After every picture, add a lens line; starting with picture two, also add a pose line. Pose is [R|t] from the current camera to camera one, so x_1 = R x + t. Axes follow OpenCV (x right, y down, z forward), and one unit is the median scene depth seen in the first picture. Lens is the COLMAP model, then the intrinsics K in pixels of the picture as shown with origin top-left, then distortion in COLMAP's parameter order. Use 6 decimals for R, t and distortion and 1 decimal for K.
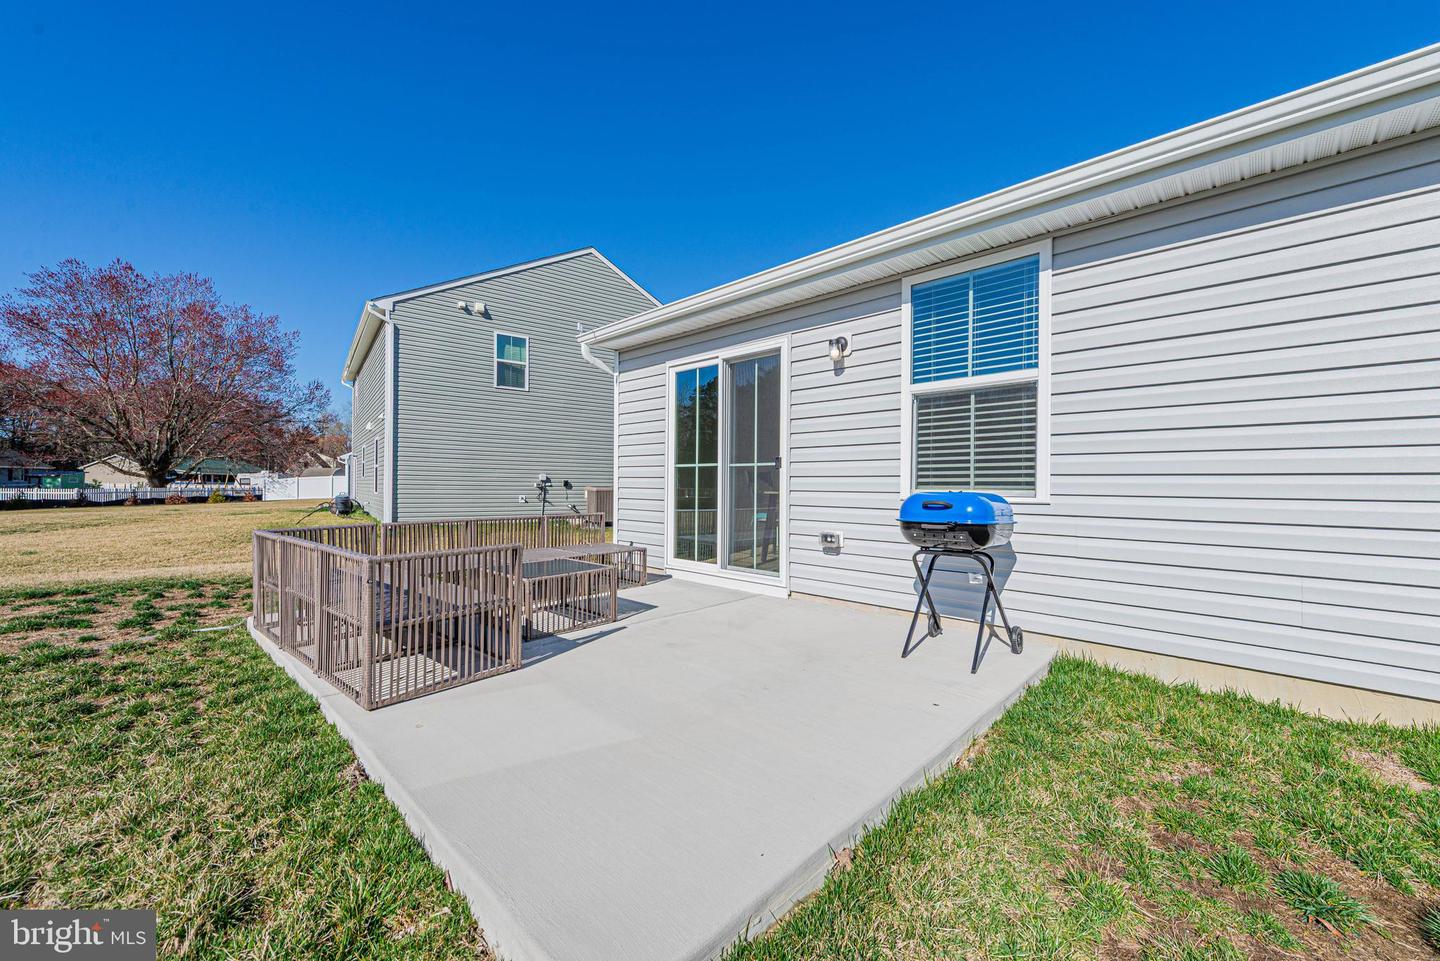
lens RADIAL K [[571.1, 0, 717.9], [0, 571.1, 482.9], [0, 0, 1]] dist [0.005685, -0.002466]
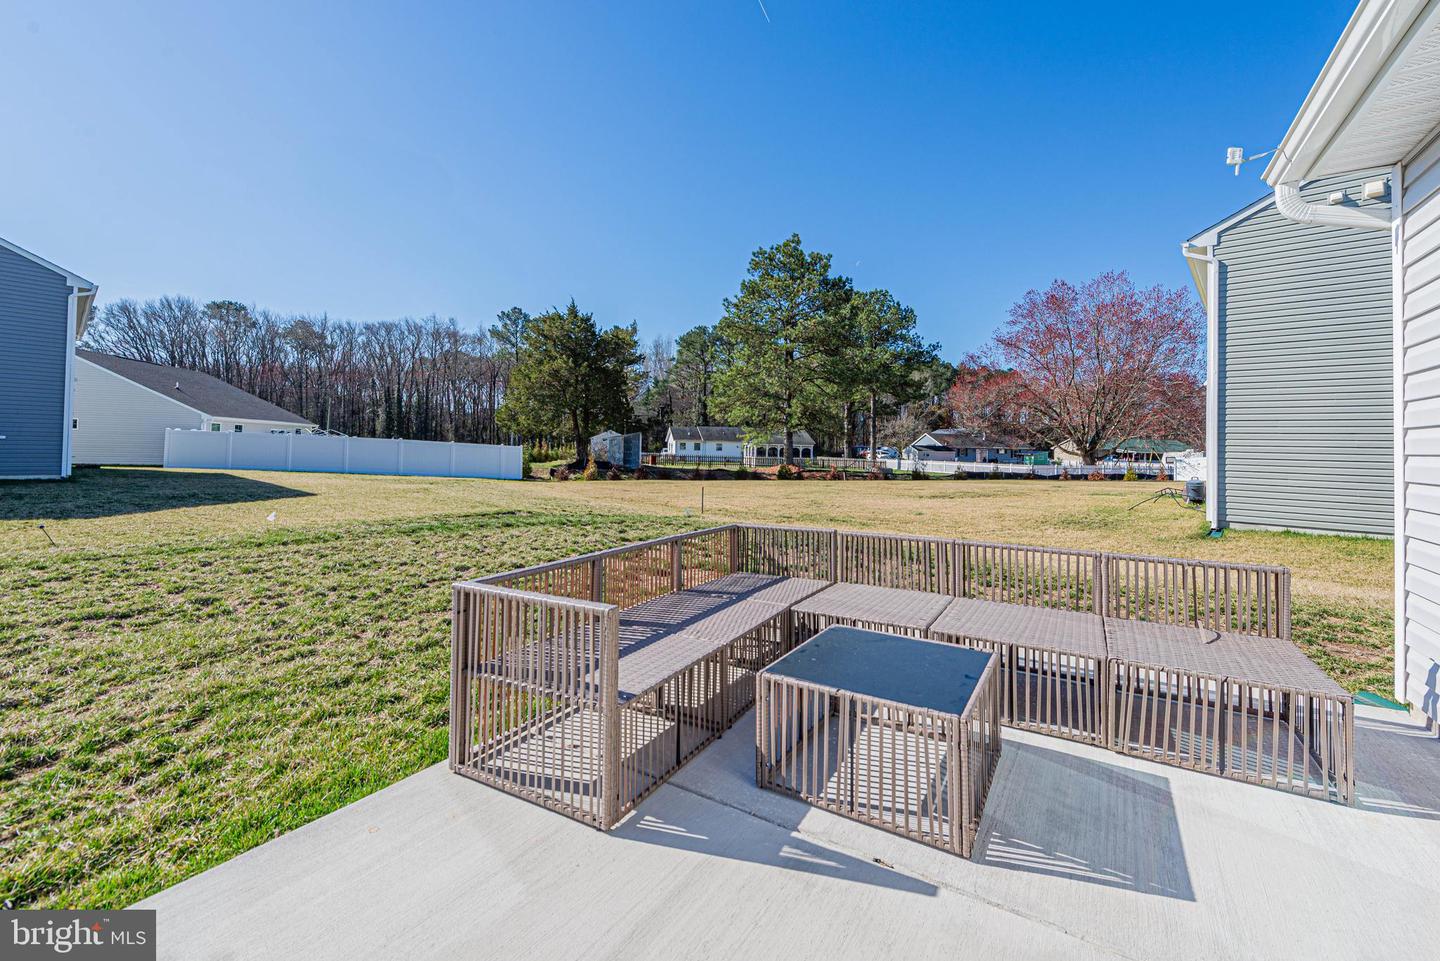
lens RADIAL K [[571.1, 0, 731.8], [0, 571.1, 446.6], [0, 0, 1]] dist [0.005685, -0.002466]
pose [[0.197897, -0.013013, -0.980136, 0.052925], [-0.011044, 0.999819, -0.015504, -0.011052], [0.980161, 0.013893, 0.197718, 0.216377]]
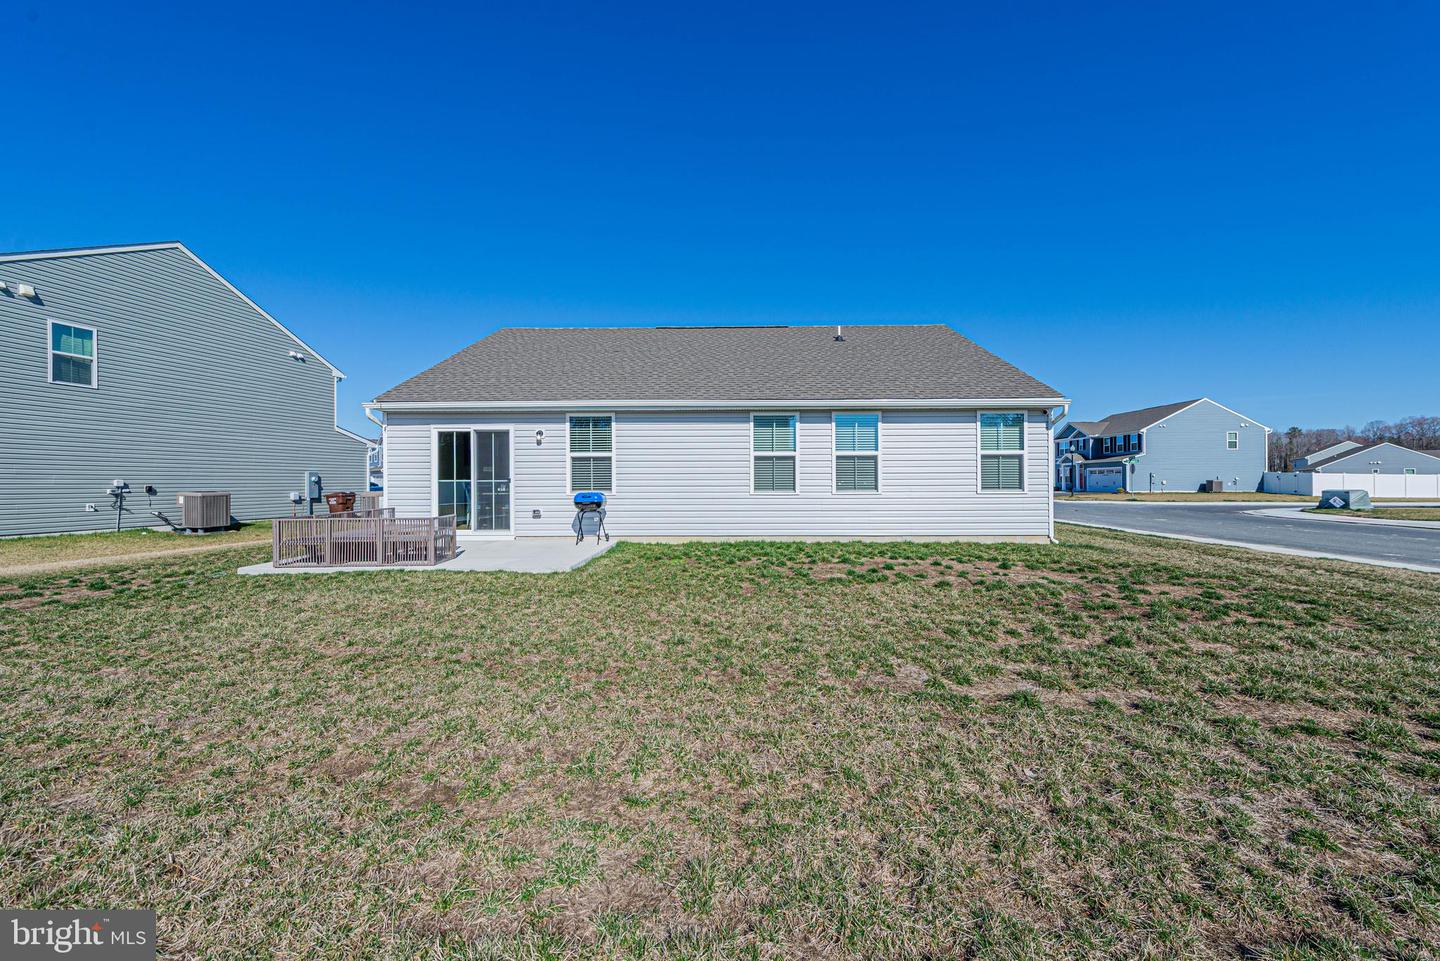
lens RADIAL K [[571.1, 0, 728.7], [0, 571.1, 482.3], [0, 0, 1]] dist [0.005685, -0.002466]
pose [[0.722197, -0.012856, 0.691568, -0.274233], [0.008261, 0.999916, 0.009961, -0.014418], [-0.691638, -0.001481, 0.722243, -0.408606]]
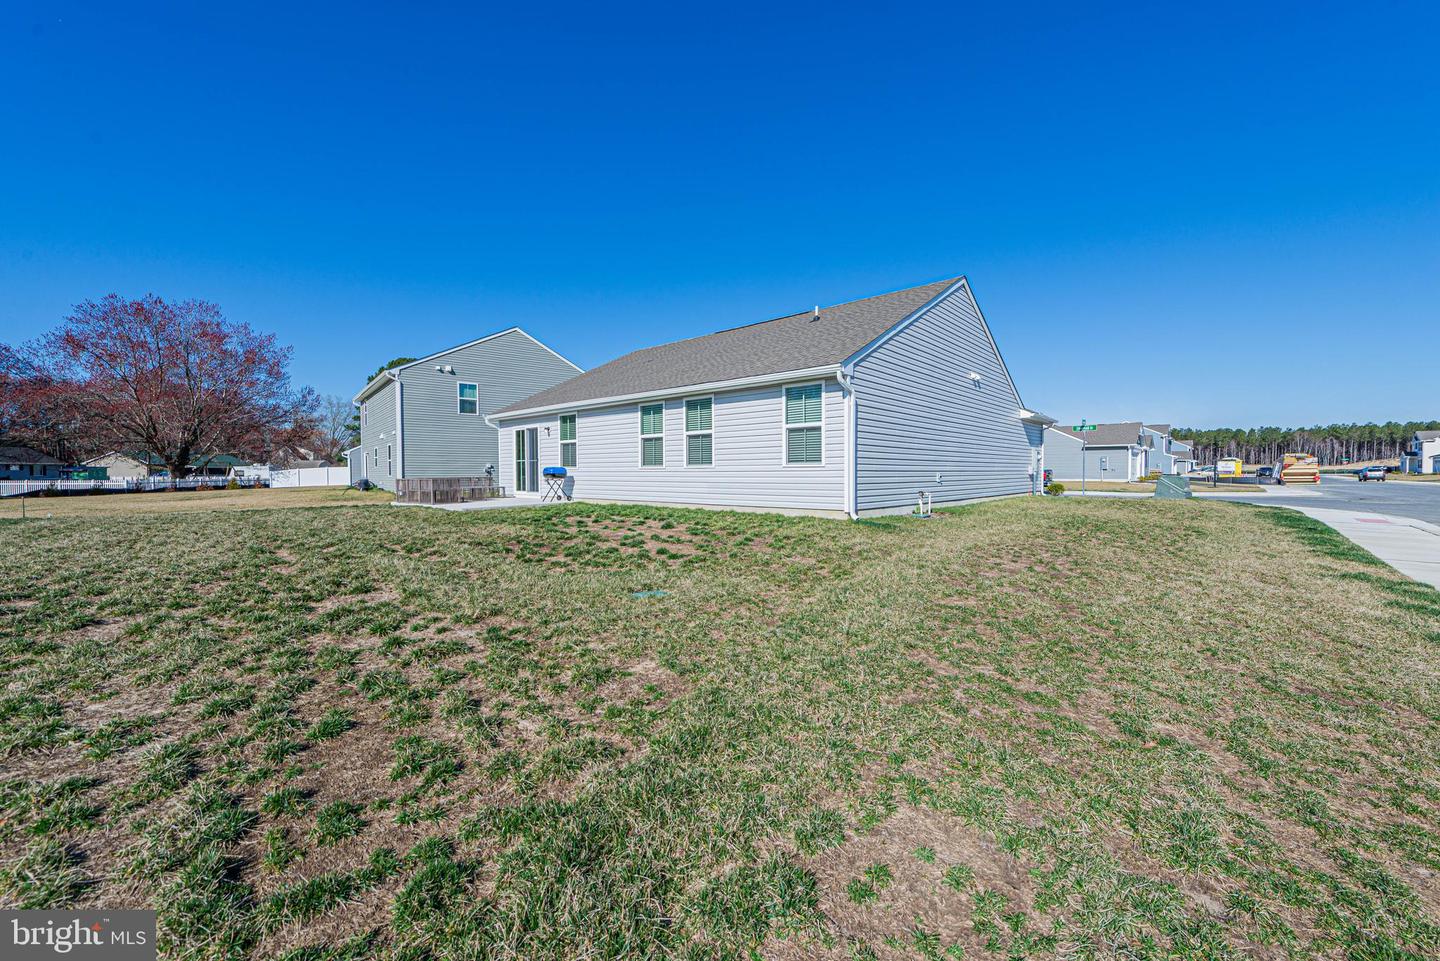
lens RADIAL K [[571.1, 0, 710.5], [0, 571.1, 478.6], [0, 0, 1]] dist [0.005685, -0.002466]
pose [[0.999353, -0.013438, 0.033360, 0.346718], [0.012914, 0.999791, 0.015874, 0.012425], [-0.033567, -0.015432, 0.999317, -0.843481]]
